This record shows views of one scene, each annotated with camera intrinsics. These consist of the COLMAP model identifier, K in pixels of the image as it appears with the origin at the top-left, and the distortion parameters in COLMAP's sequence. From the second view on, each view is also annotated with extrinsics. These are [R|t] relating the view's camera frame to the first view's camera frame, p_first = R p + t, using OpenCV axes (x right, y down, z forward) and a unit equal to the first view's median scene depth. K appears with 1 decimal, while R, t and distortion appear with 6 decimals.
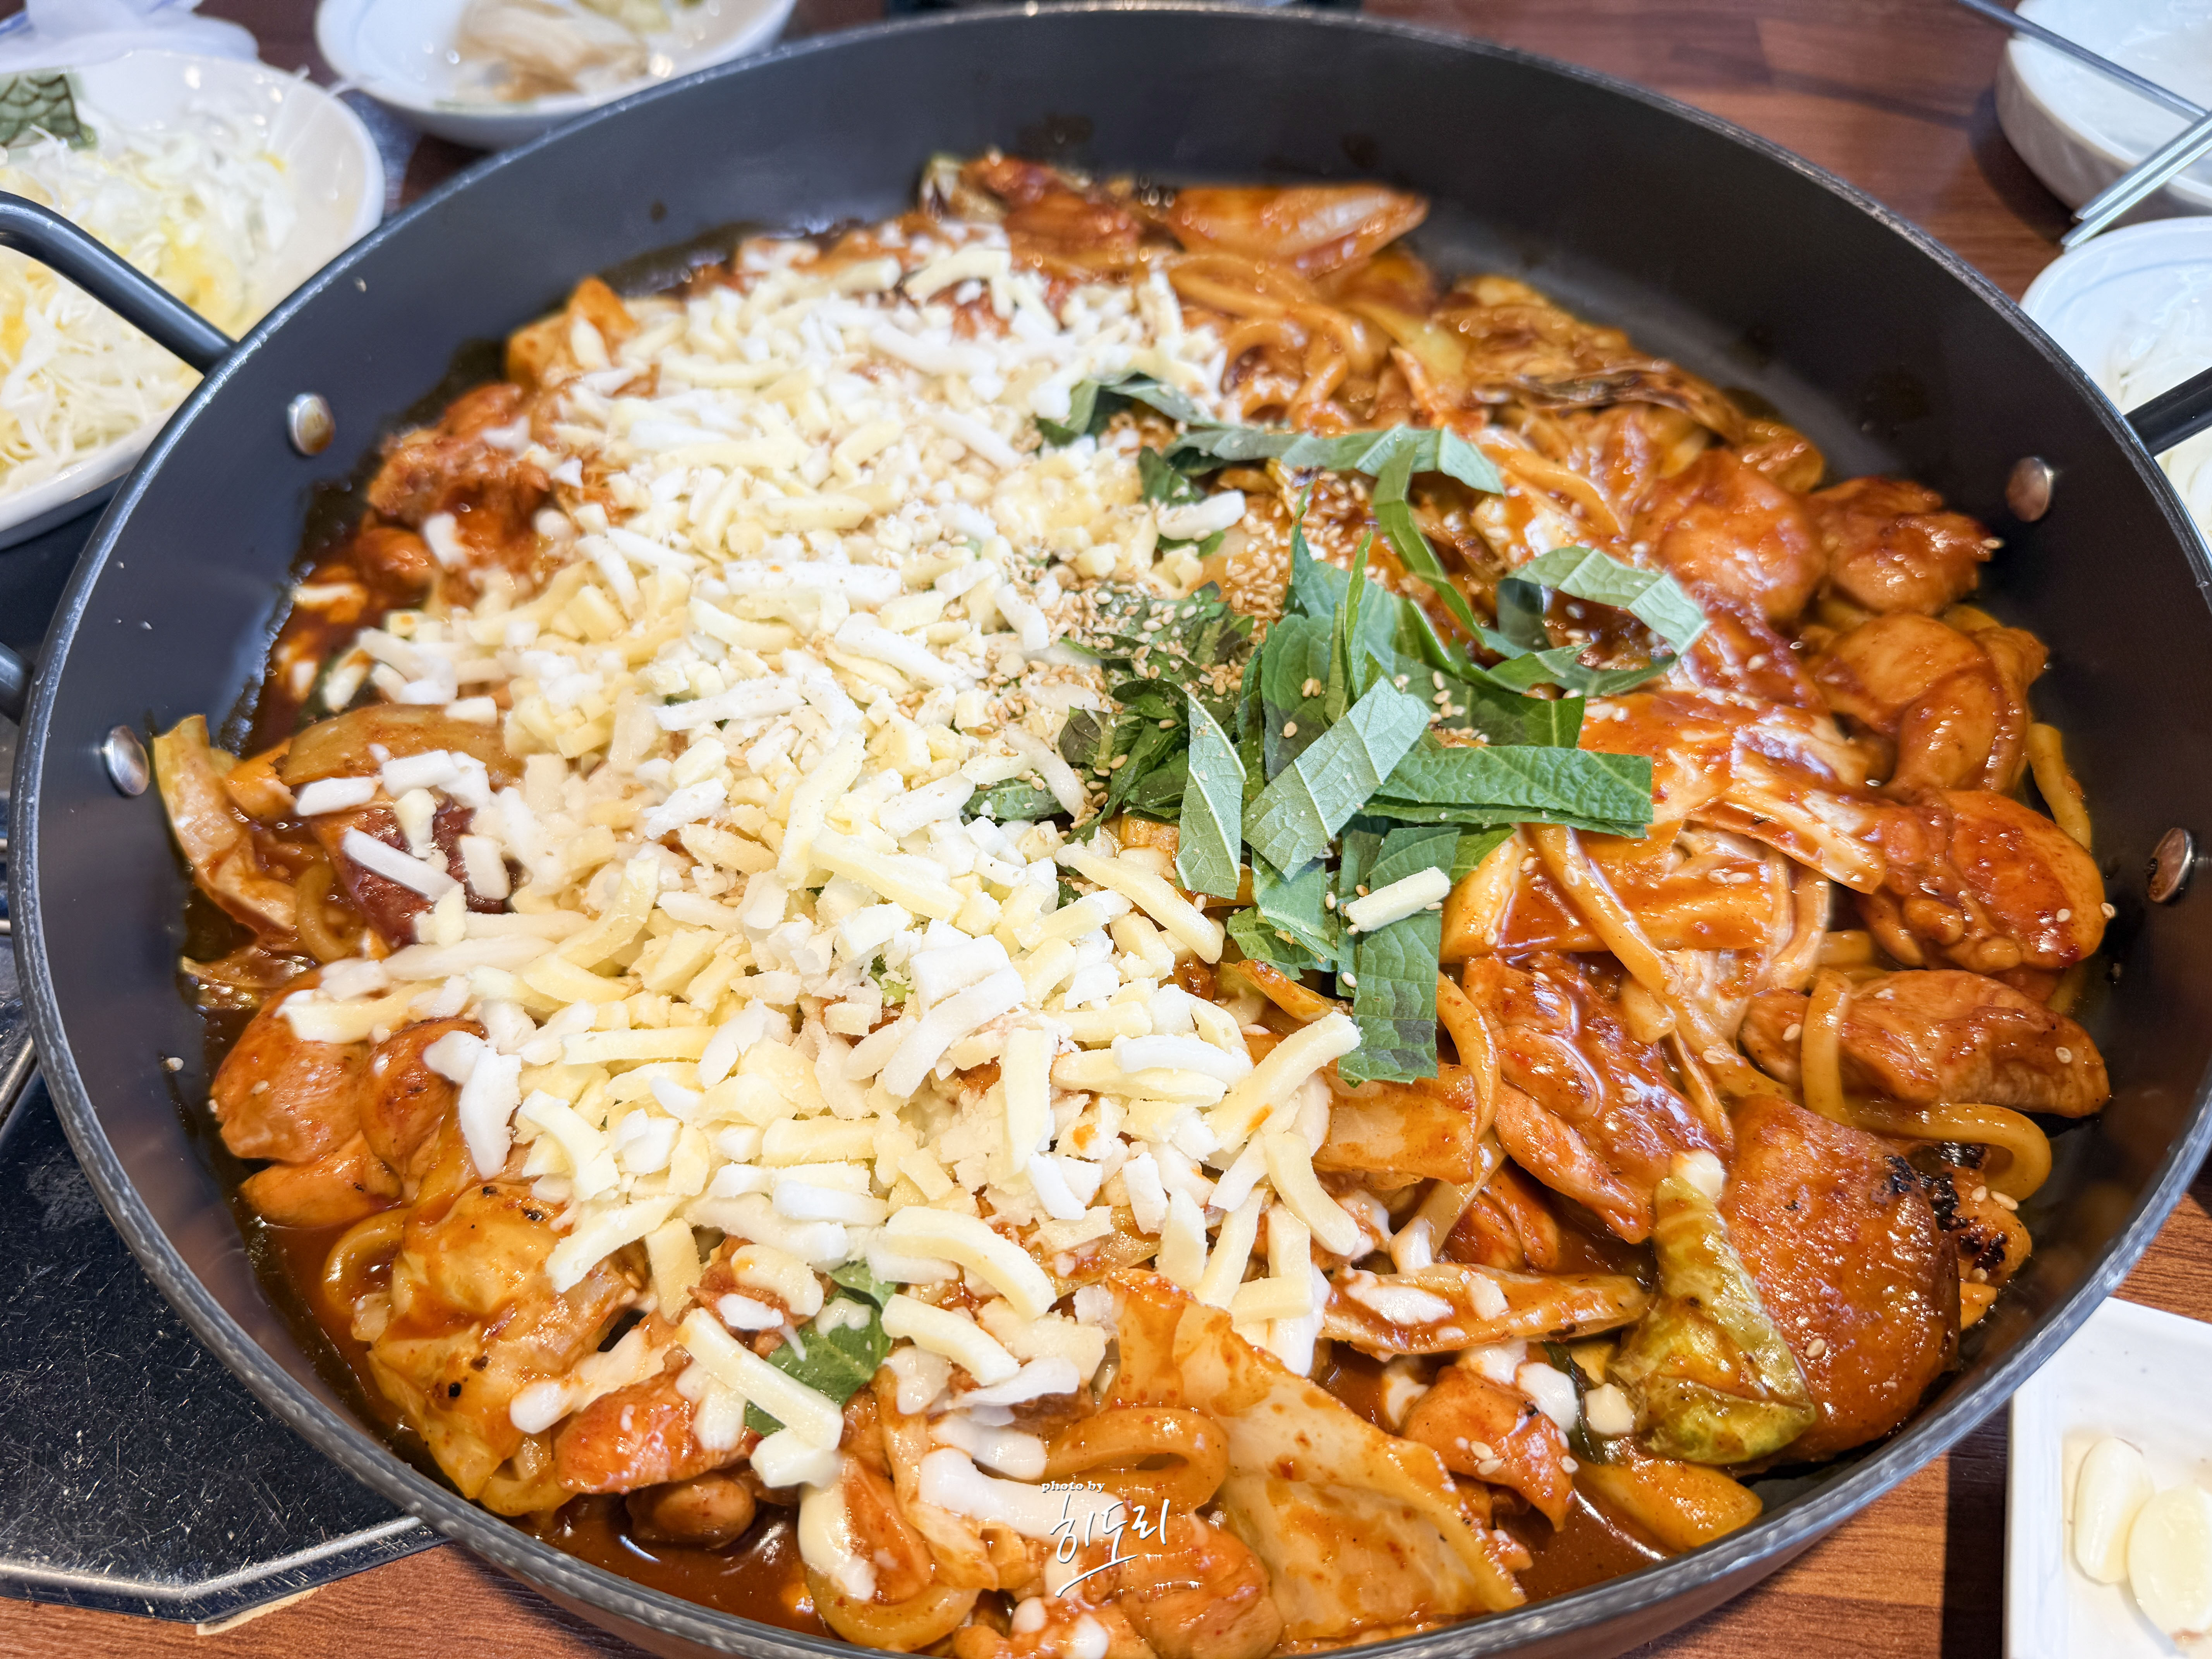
lens RADIAL K [[1593.5, 0, 1079.9], [0, 1593.5, 831.0], [0, 0, 1]] dist [0.036209, -0.123662]
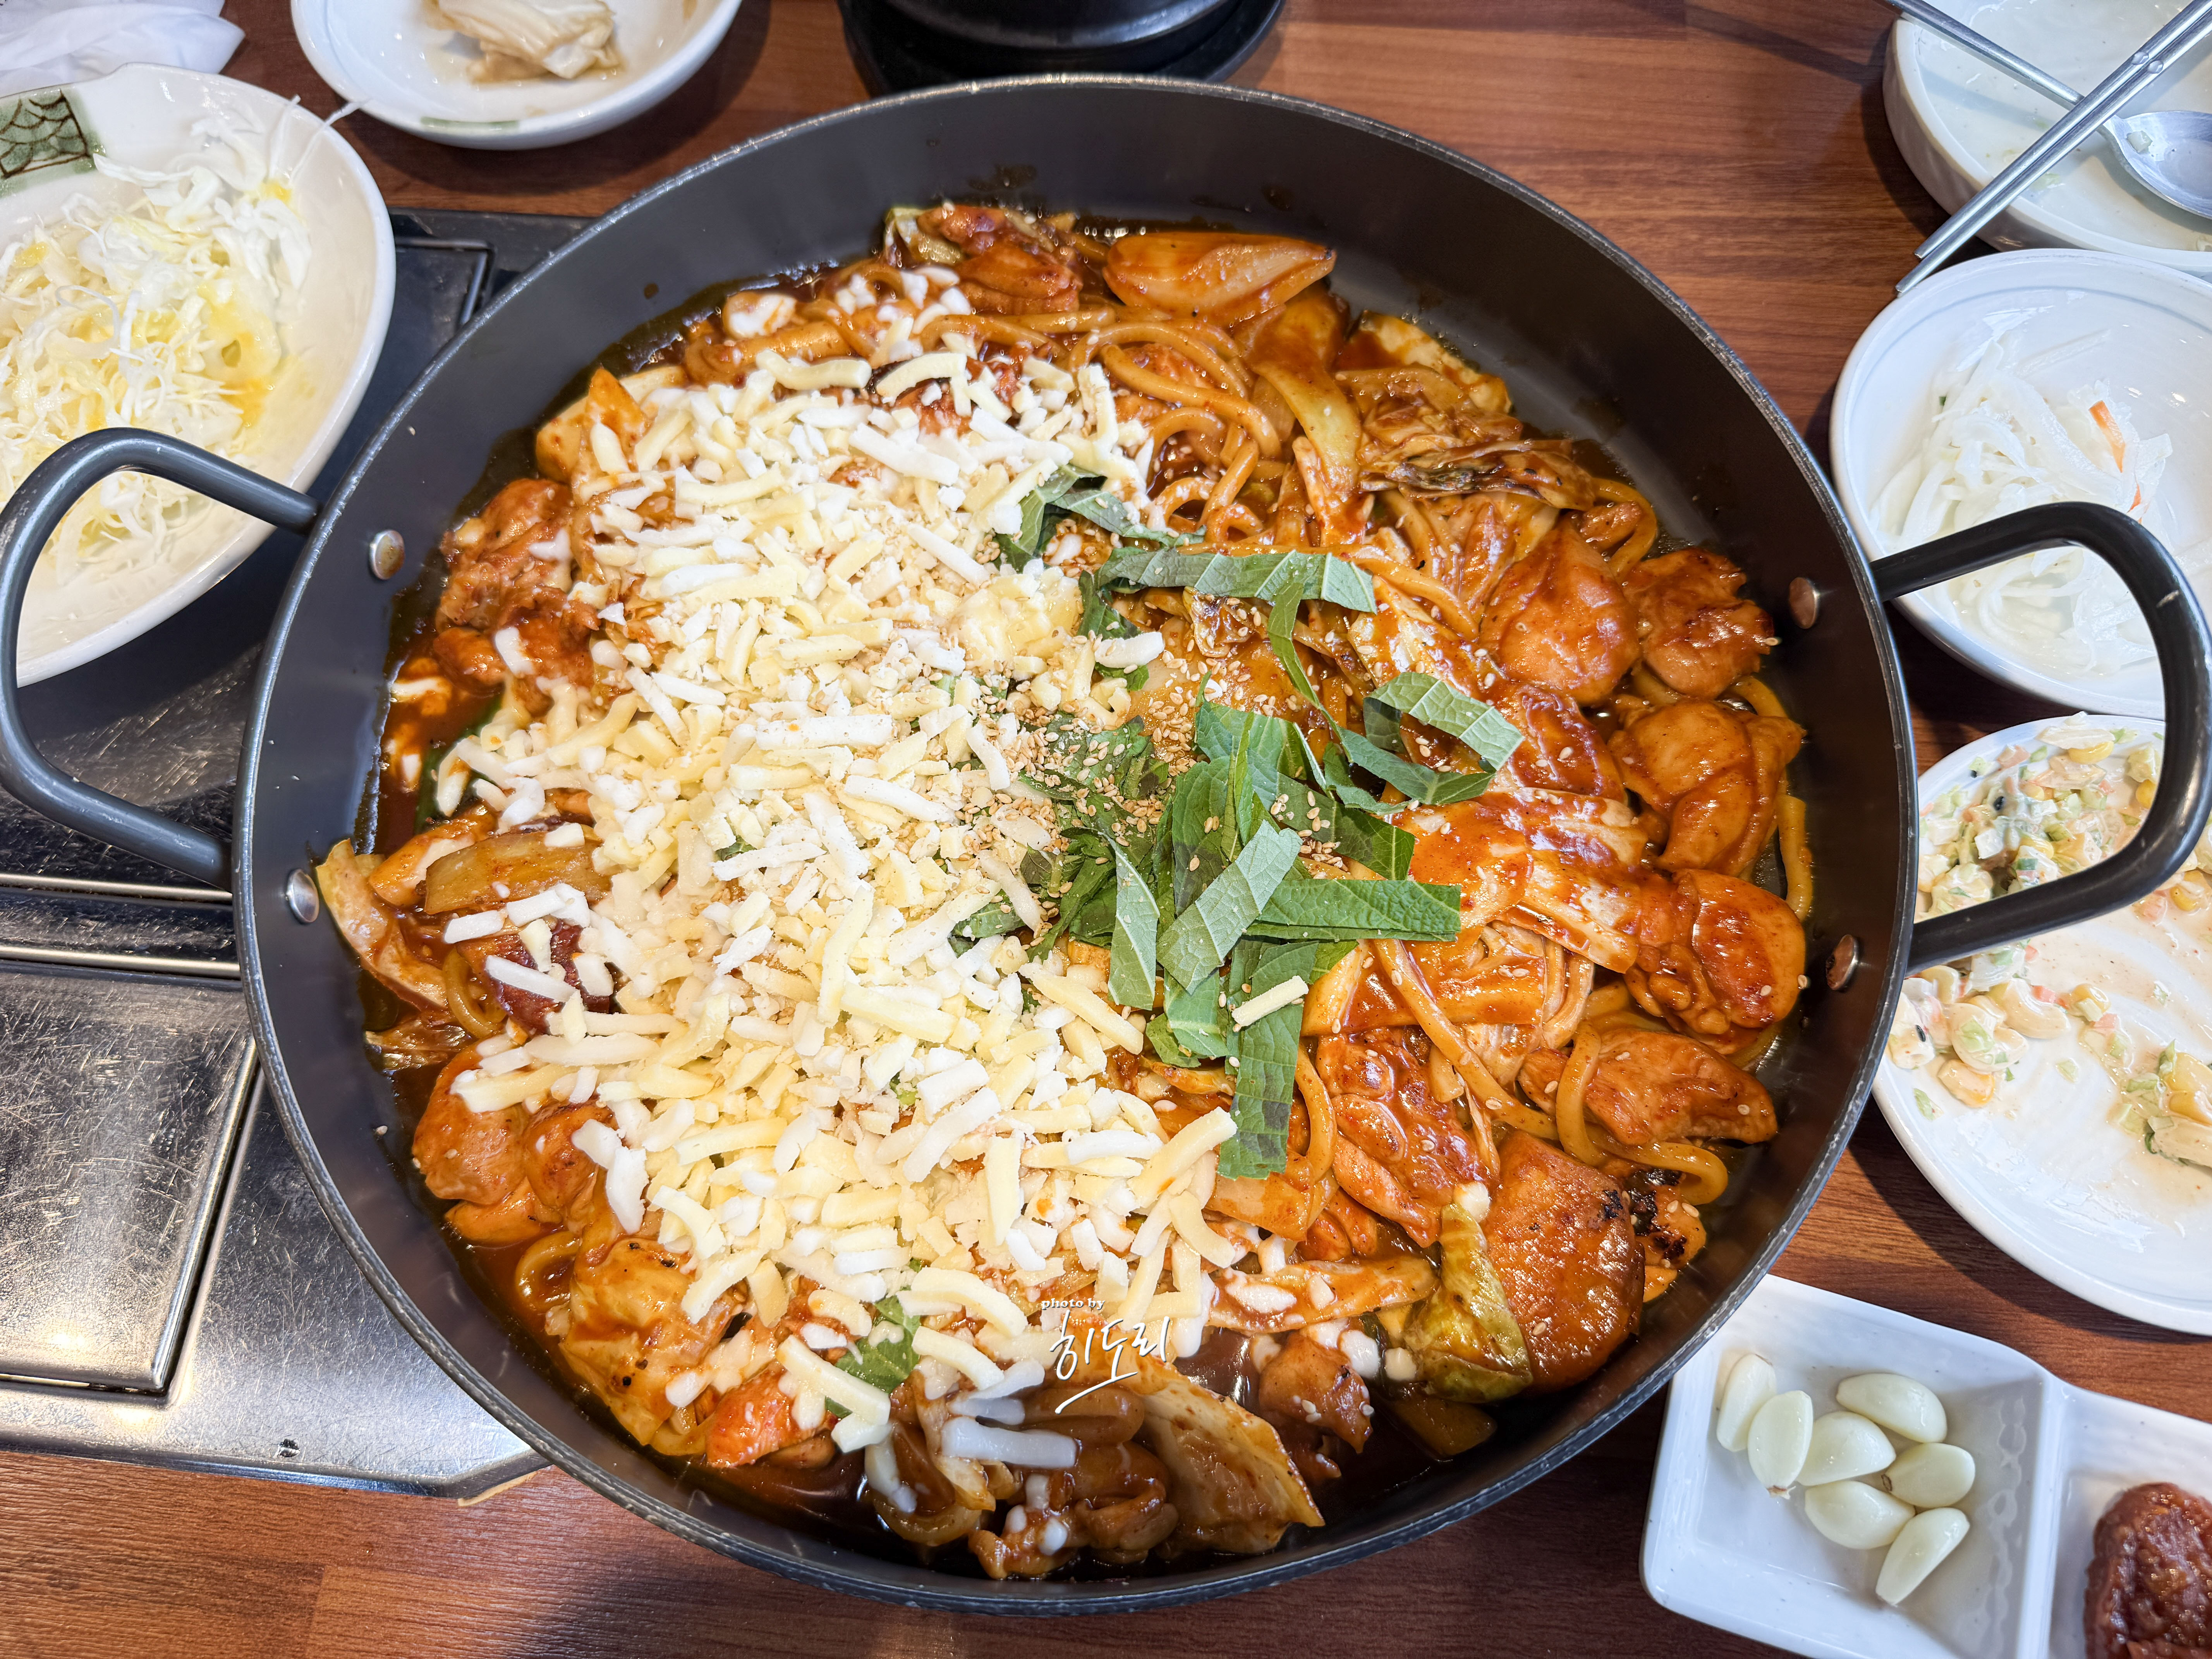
lens RADIAL K [[1556.9, 0, 1081.5], [0, 1556.9, 830.6], [0, 0, 1]] dist [0.079125, -0.193357]
pose [[0.999645, -0.024622, 0.010215, 0.025724], [0.021202, 0.966658, 0.255190, -0.423967], [-0.016158, -0.254883, 0.966837, -0.244774]]
